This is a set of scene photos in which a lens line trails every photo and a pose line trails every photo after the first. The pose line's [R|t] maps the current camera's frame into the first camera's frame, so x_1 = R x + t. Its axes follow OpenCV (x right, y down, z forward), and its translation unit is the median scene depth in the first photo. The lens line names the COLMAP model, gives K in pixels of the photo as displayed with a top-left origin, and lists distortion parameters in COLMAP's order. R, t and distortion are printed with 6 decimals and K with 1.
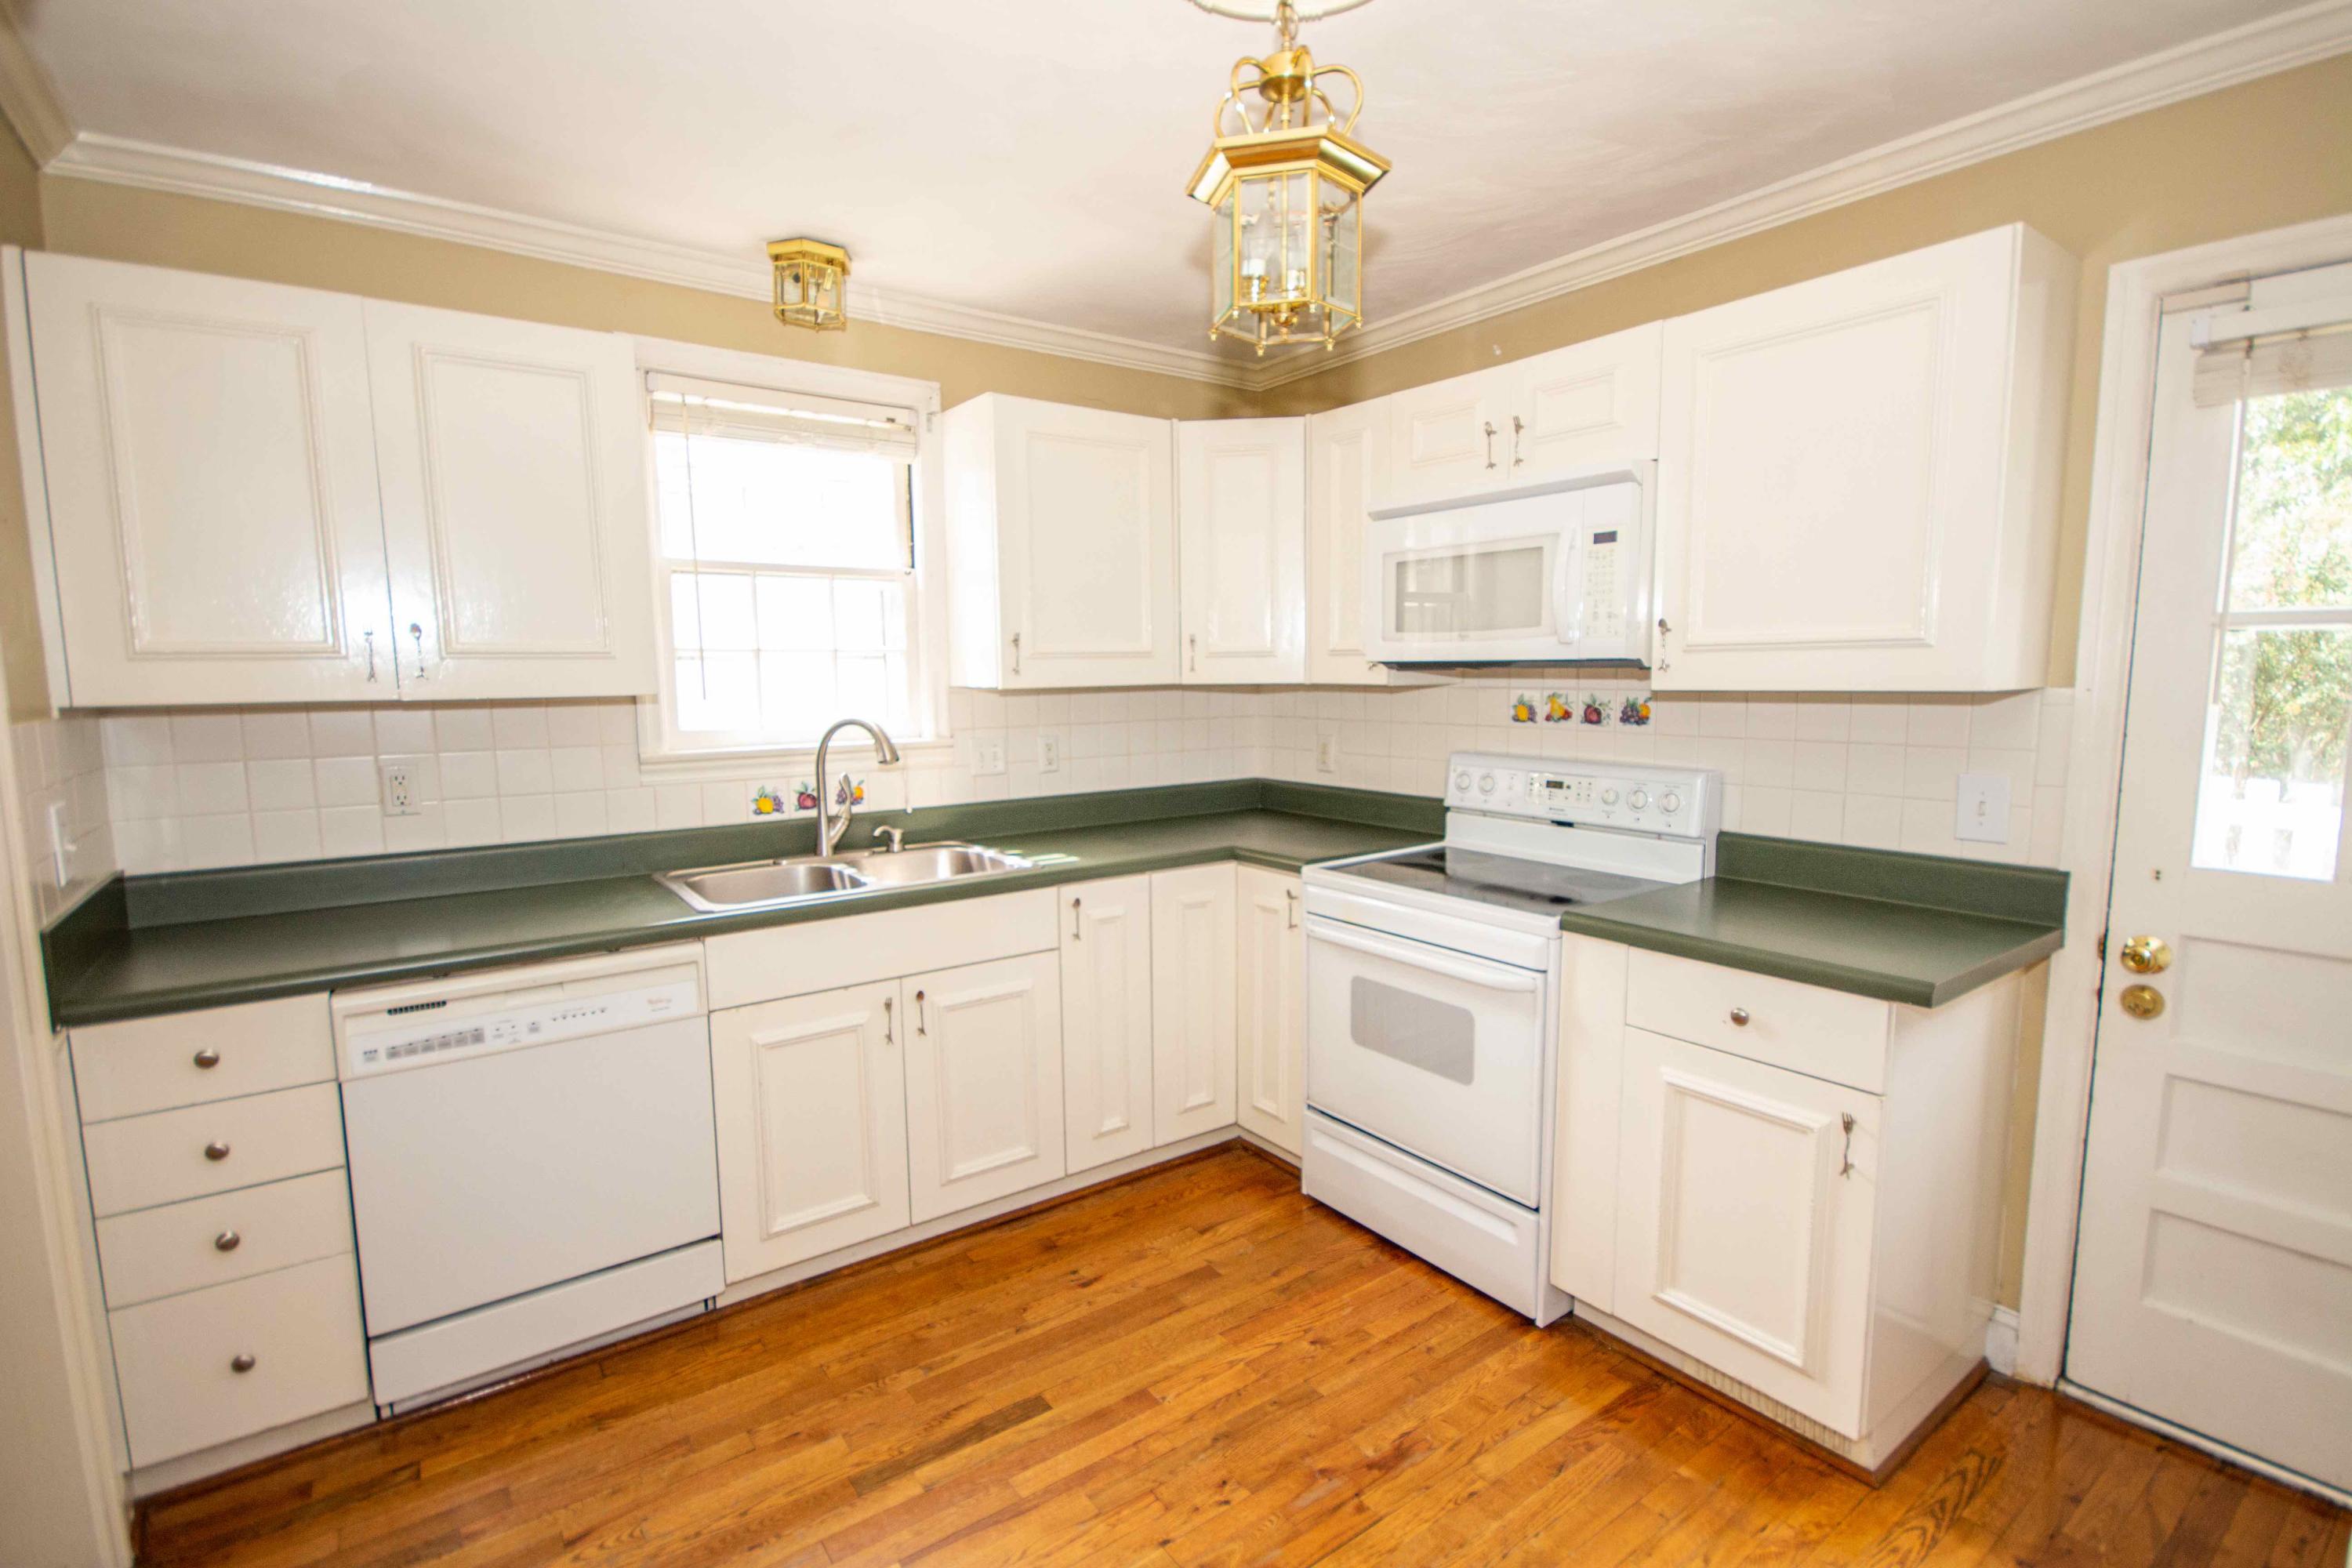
lens RADIAL K [[1092.0, 0, 1179.4], [0, 1092.0, 787.7], [0, 0, 1]] dist [-0.001773, -0.000628]
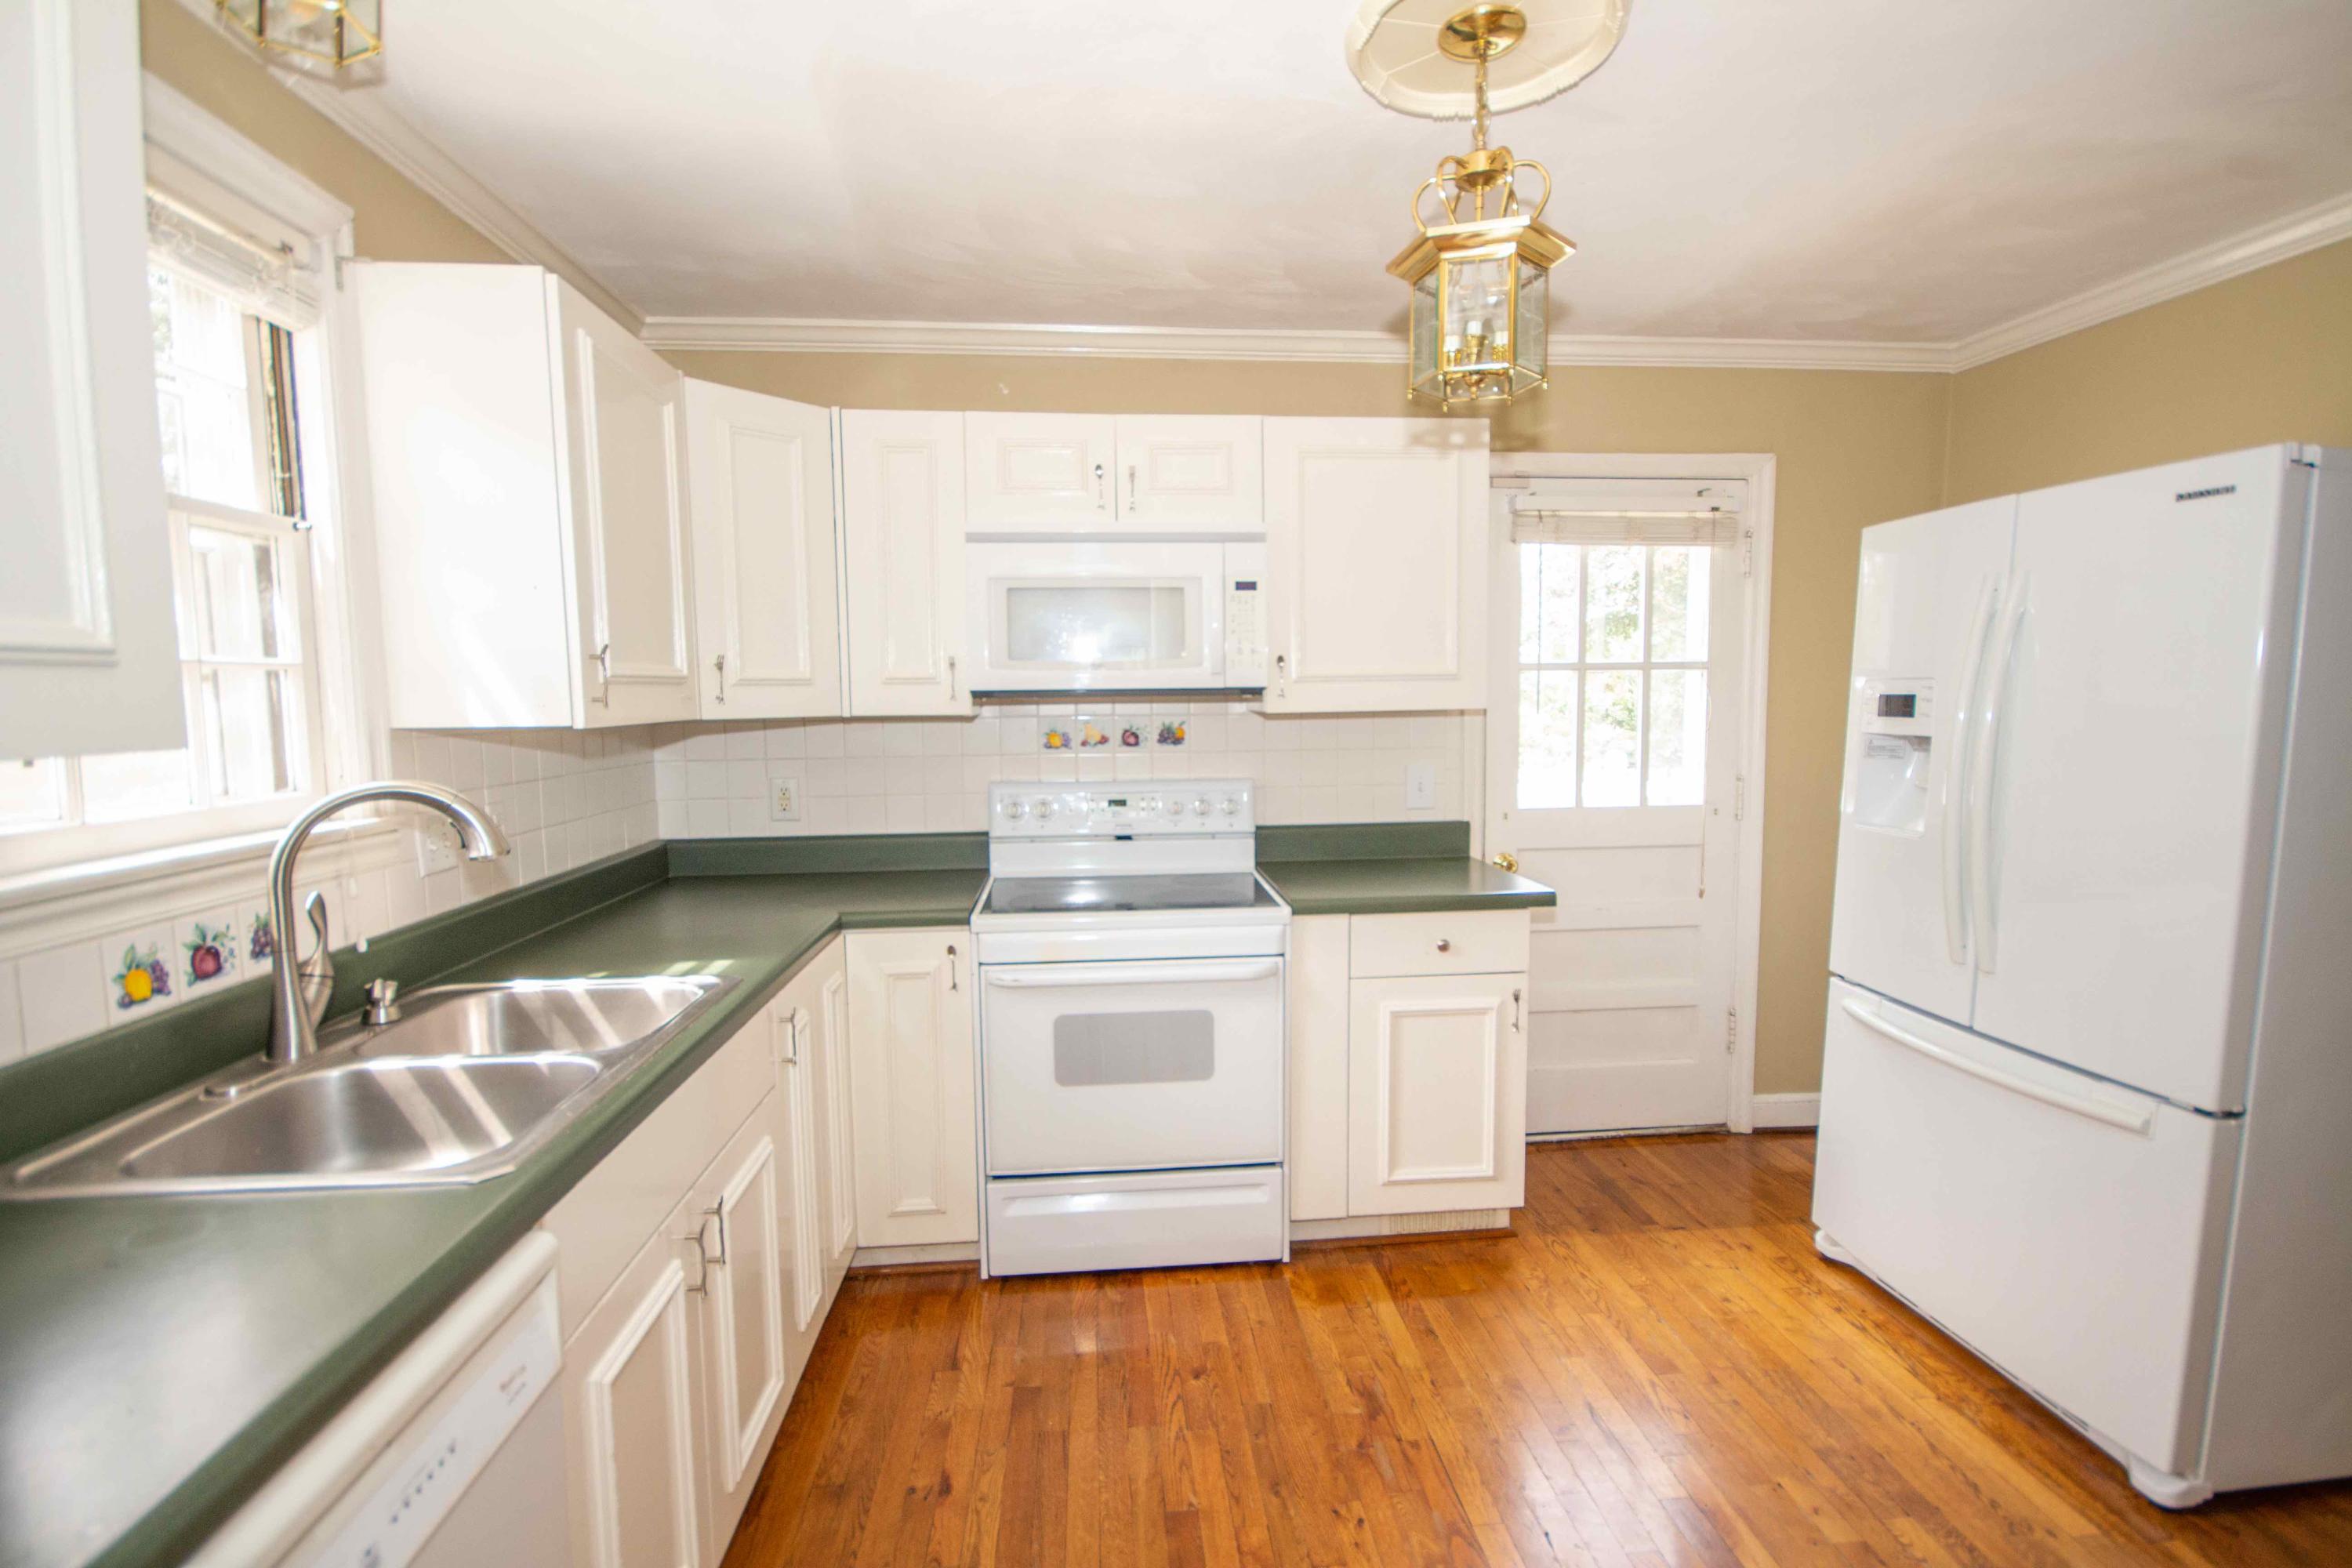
lens RADIAL K [[1092.0, 0, 1183.9], [0, 1092.0, 789.9], [0, 0, 1]] dist [-0.001773, -0.000628]
pose [[0.512237, -0.070939, 0.855909, -0.616916], [0.099936, 0.994736, 0.022637, -0.037349], [-0.853010, 0.073941, 0.516631, 0.414551]]
